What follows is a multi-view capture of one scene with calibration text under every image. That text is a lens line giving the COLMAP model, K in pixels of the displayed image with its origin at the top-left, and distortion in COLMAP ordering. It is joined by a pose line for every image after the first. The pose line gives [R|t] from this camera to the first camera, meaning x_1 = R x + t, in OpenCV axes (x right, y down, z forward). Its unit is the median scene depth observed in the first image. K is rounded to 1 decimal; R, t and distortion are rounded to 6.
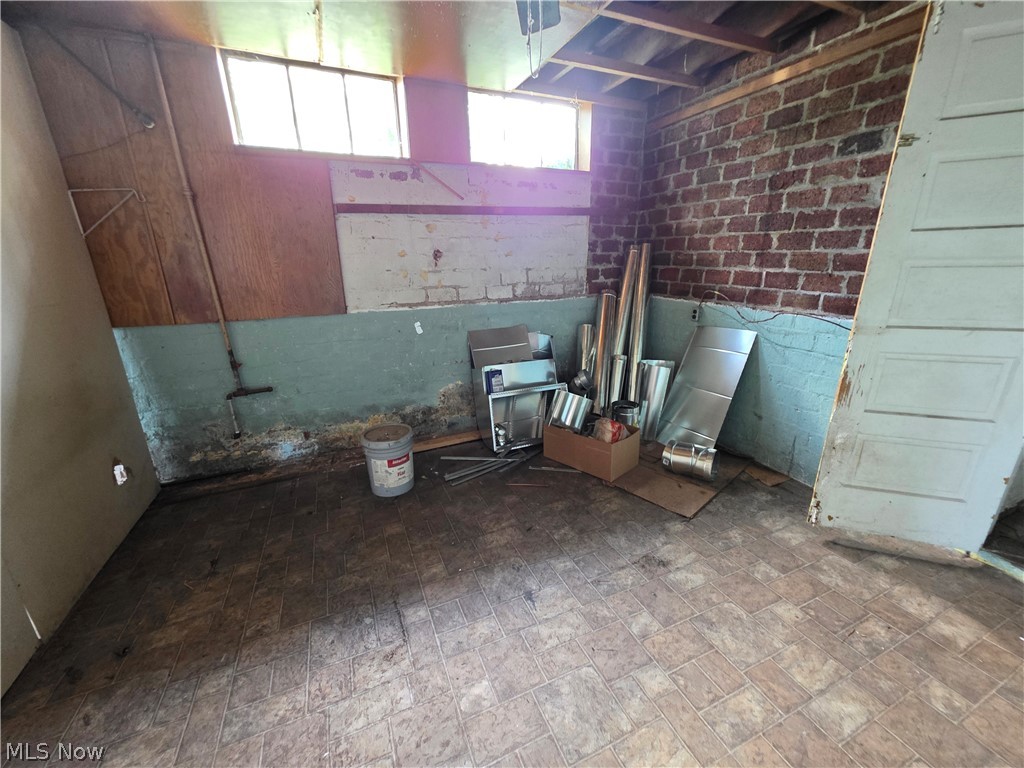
lens RADIAL K [[409.8, 0, 508.9], [0, 409.8, 385.8], [0, 0, 1]] dist [0.001208, -0.000156]
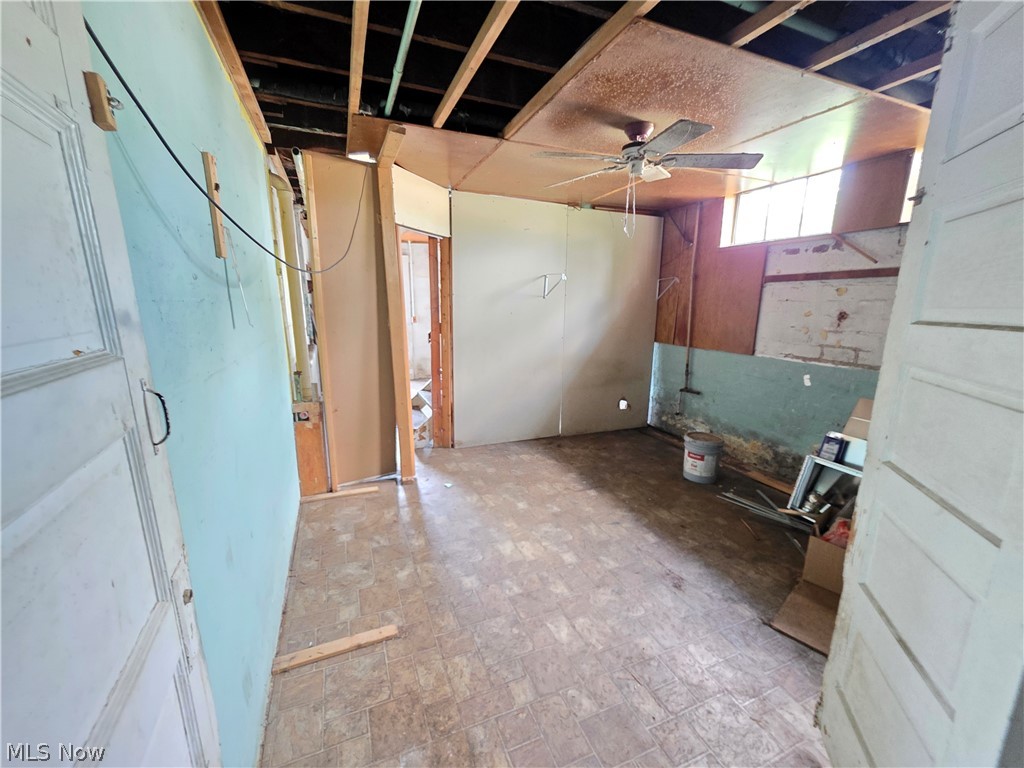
lens RADIAL K [[409.8, 0, 507.7], [0, 409.8, 388.3], [0, 0, 1]] dist [0.001208, -0.000156]
pose [[-0.020313, 0.226572, -0.973782, 0.989003], [-0.308824, 0.924932, 0.221648, -0.135646], [0.950902, 0.305230, 0.051183, 0.227695]]
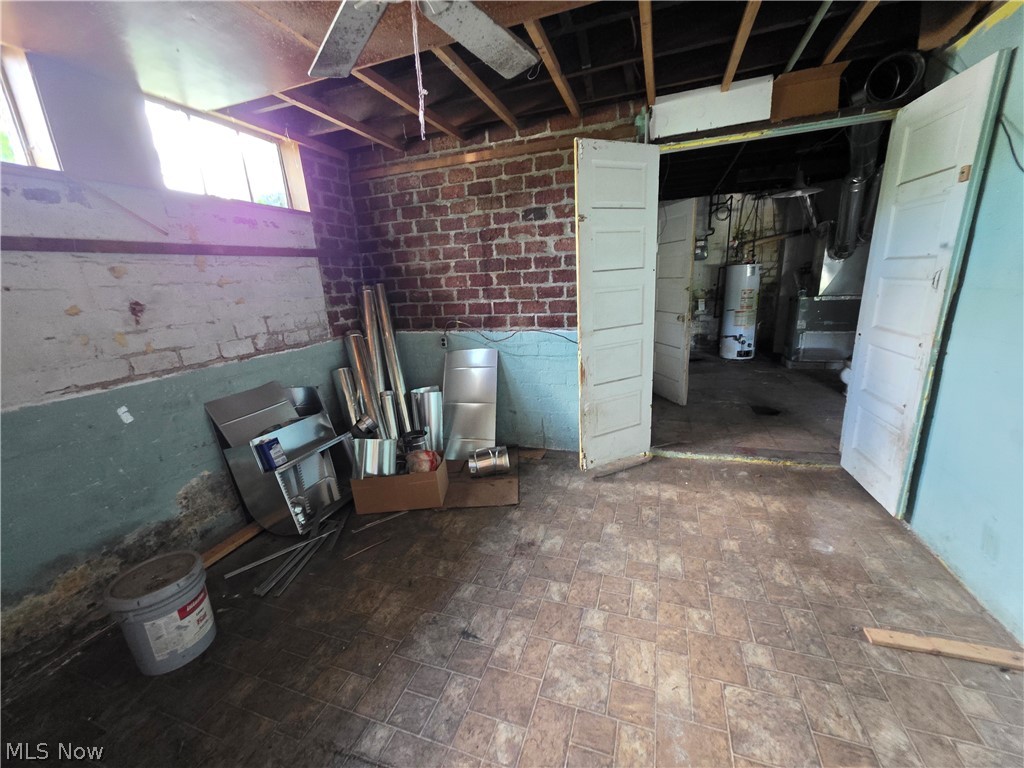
lens RADIAL K [[409.8, 0, 512.3], [0, 409.8, 388.6], [0, 0, 1]] dist [0.001208, -0.000156]
pose [[0.680160, -0.210940, 0.702058, -0.291041], [0.264809, 0.963736, 0.033014, -0.041181], [-0.683563, 0.163456, 0.711354, 0.080012]]
